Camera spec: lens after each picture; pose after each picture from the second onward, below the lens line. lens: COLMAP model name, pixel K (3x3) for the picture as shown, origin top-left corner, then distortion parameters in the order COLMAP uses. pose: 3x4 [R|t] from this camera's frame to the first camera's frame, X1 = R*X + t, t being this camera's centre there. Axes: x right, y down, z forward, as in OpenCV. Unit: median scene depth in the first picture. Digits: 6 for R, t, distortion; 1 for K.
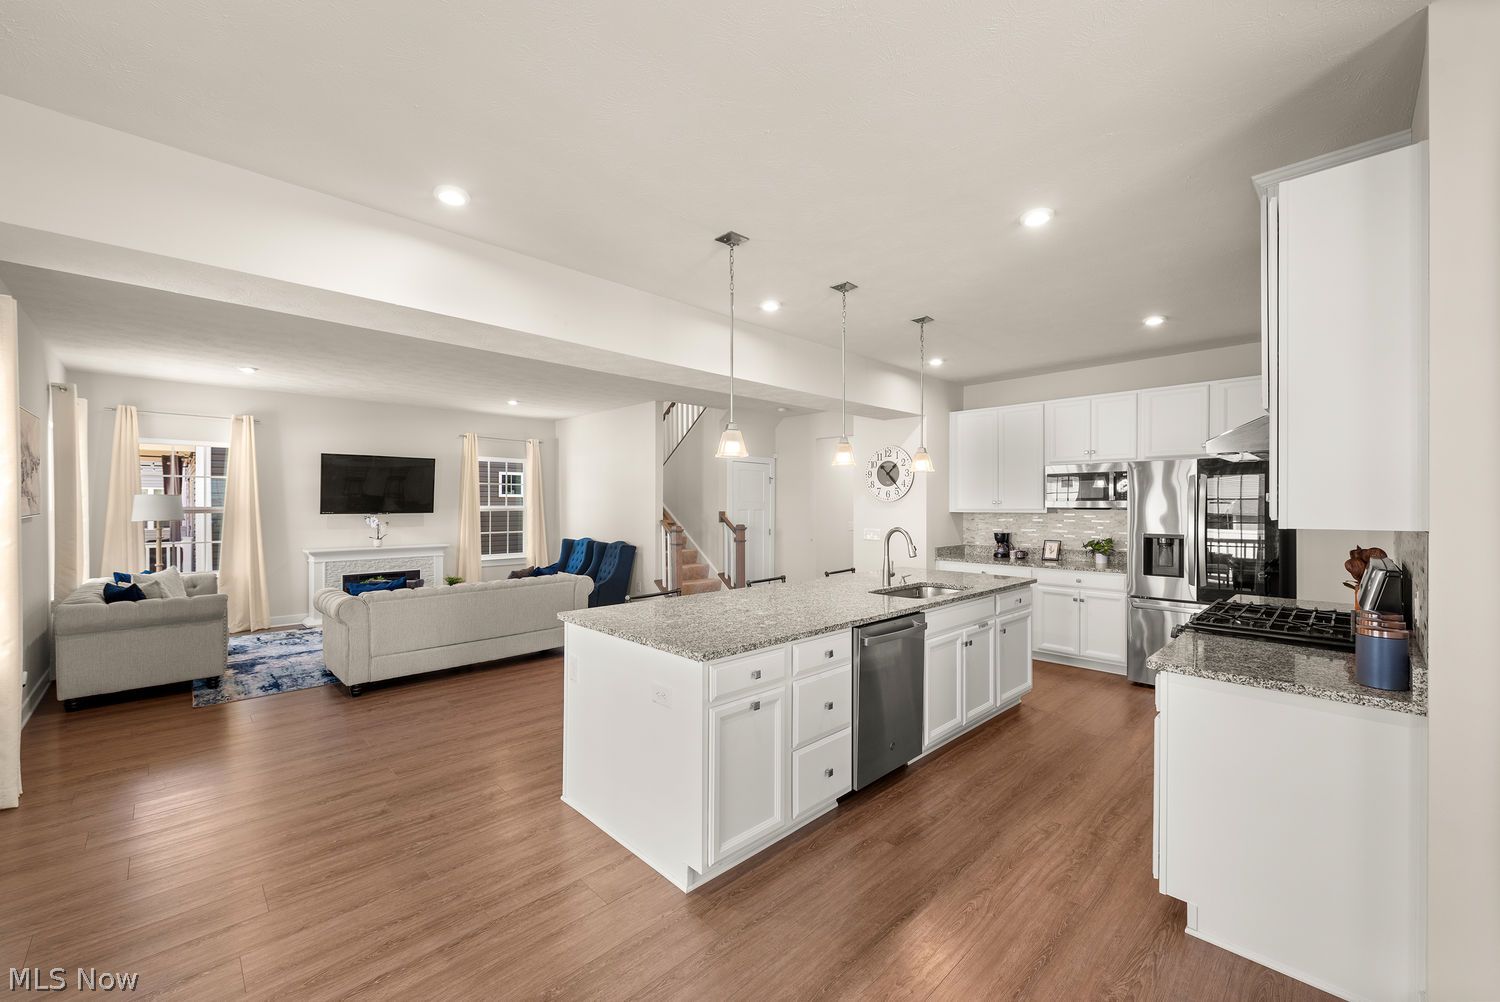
lens RADIAL K [[601.5, 0, 750.5], [0, 601.5, 505.4], [0, 0, 1]] dist [0.013802, -0.000274]
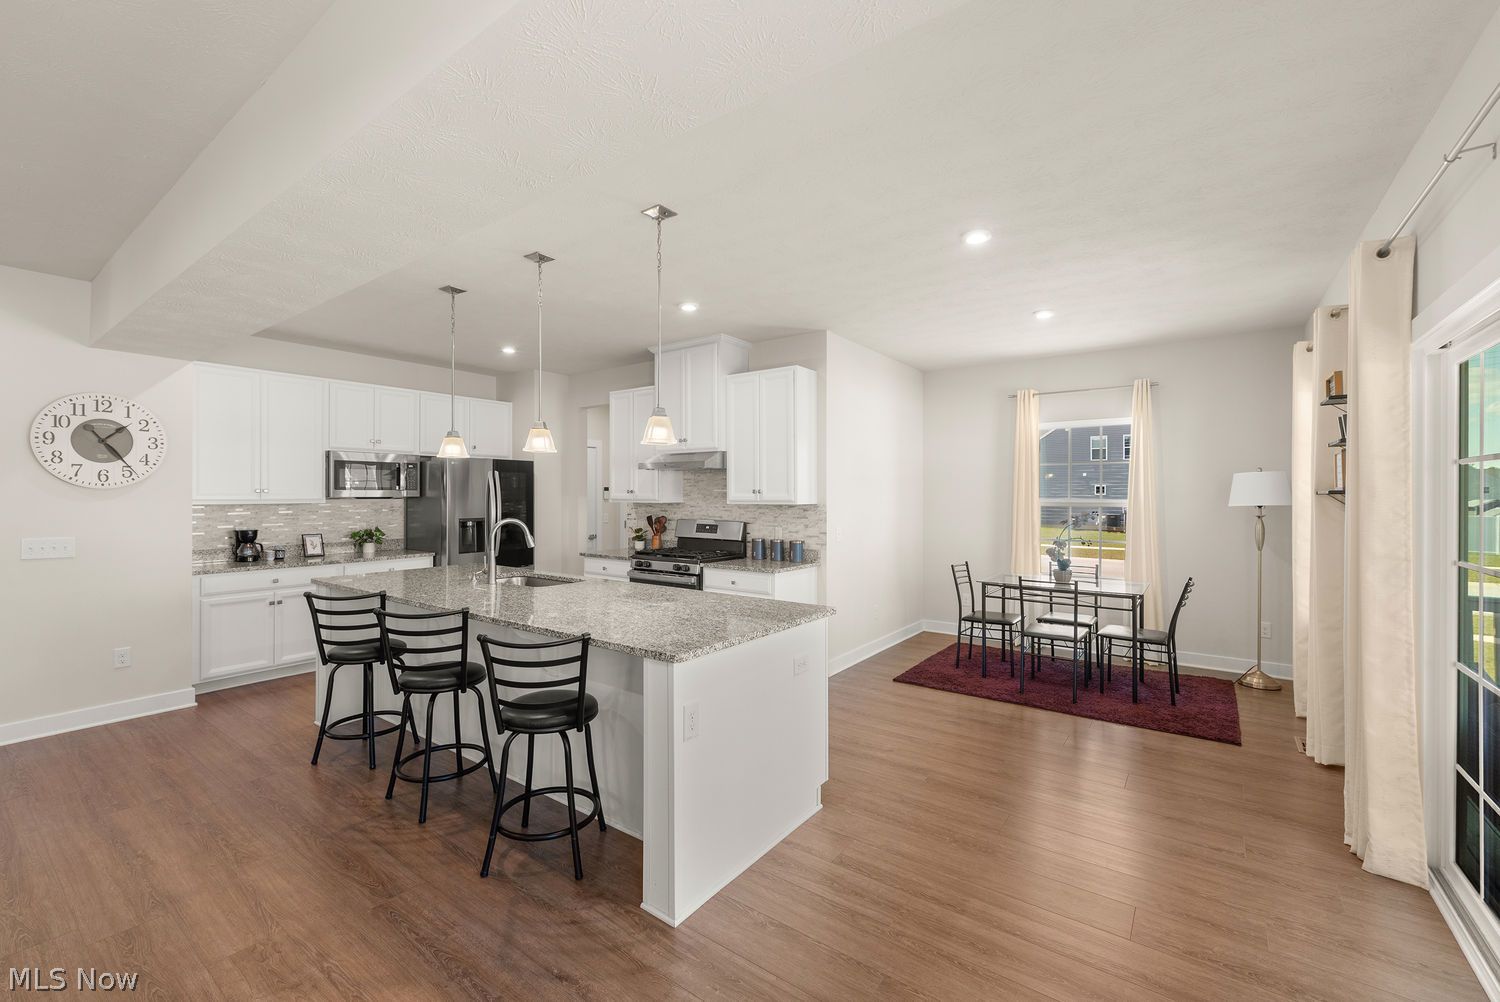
lens RADIAL K [[617.9, 0, 752.0], [0, 617.9, 494.2], [0, 0, 1]] dist [0.004026, -0.000661]
pose [[-0.168858, -0.000288, 0.985640, -0.475157], [0.000531, 1.000000, 0.000384, -0.000868], [-0.985640, 0.000588, -0.168858, 0.483731]]
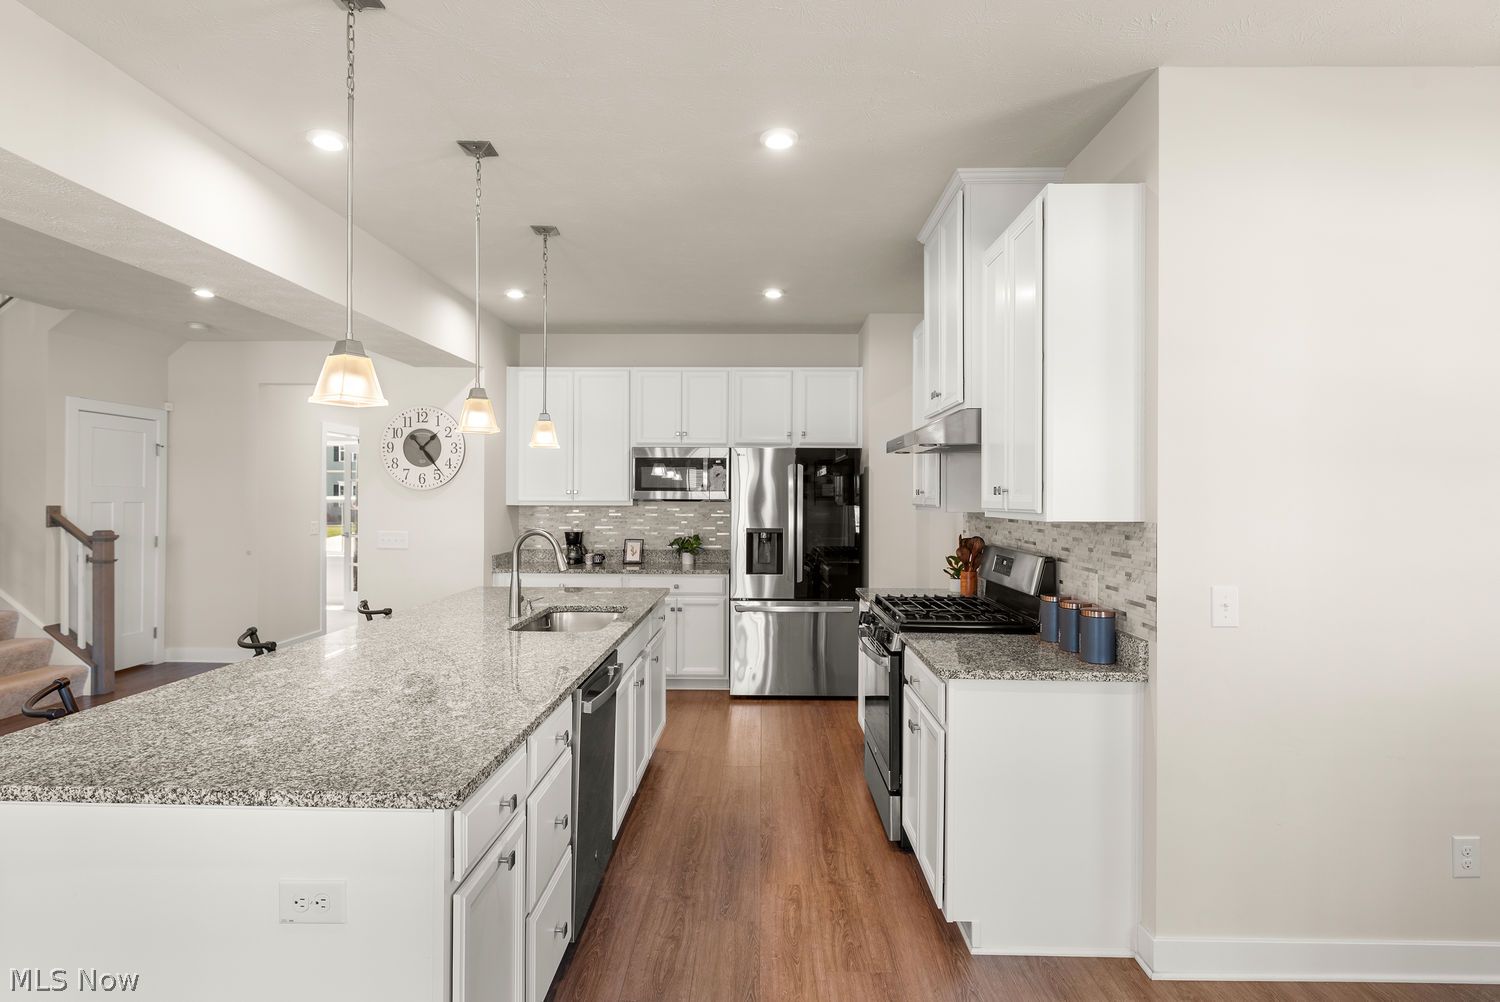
lens RADIAL K [[789.8, 0, 747.4], [0, 789.8, 497.2], [0, 0, 1]] dist [0.003779, -0.002082]
pose [[0.714225, 0.001709, 0.699914, -0.127339], [-0.003599, 0.999993, 0.001231, -0.000557], [-0.699907, -0.003398, 0.714226, 0.124288]]
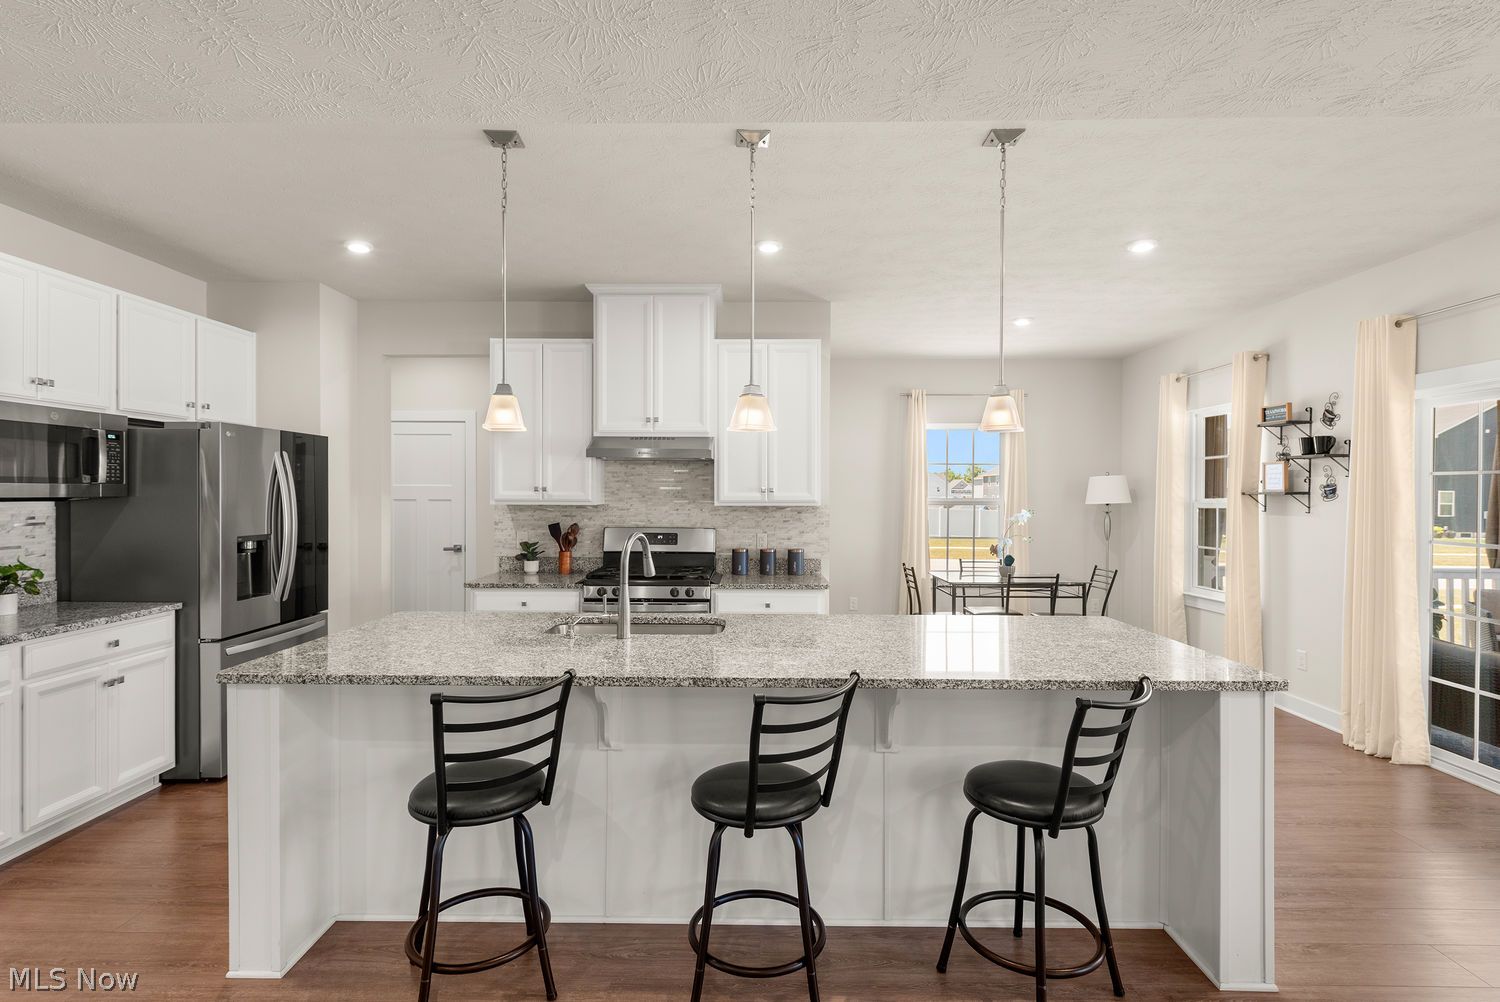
lens RADIAL K [[704.8, 0, 746.2], [0, 704.8, 505.6], [0, 0, 1]] dist [-0.000118, 0.000546]
pose [[-0.706879, -0.013549, 0.707205, -0.200900], [-0.002435, 0.999857, 0.016721, -0.000064], [-0.707330, 0.010098, -0.706811, 0.862952]]
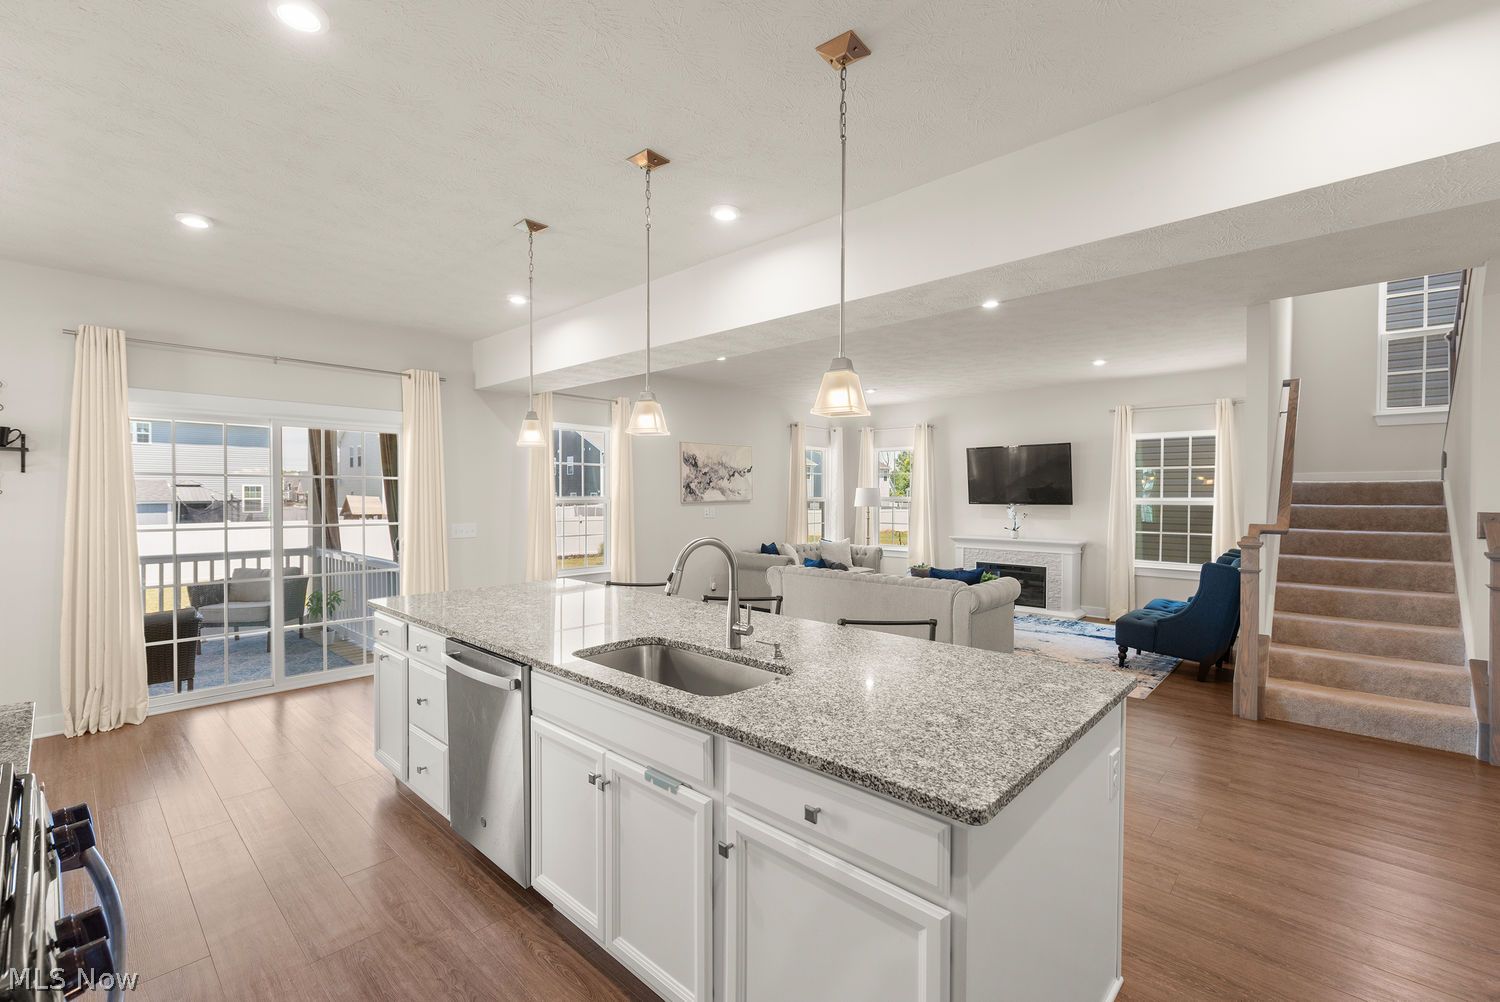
lens RADIAL K [[665.6, 0, 750.8], [0, 665.6, 500.3], [0, 0, 1]] dist [0.008437, -0.000689]
pose [[0.048989, 0.011143, -0.998737, 0.516403], [-0.005645, 0.999925, 0.010879, -0.002302], [0.998783, 0.005105, 0.049048, 0.625629]]
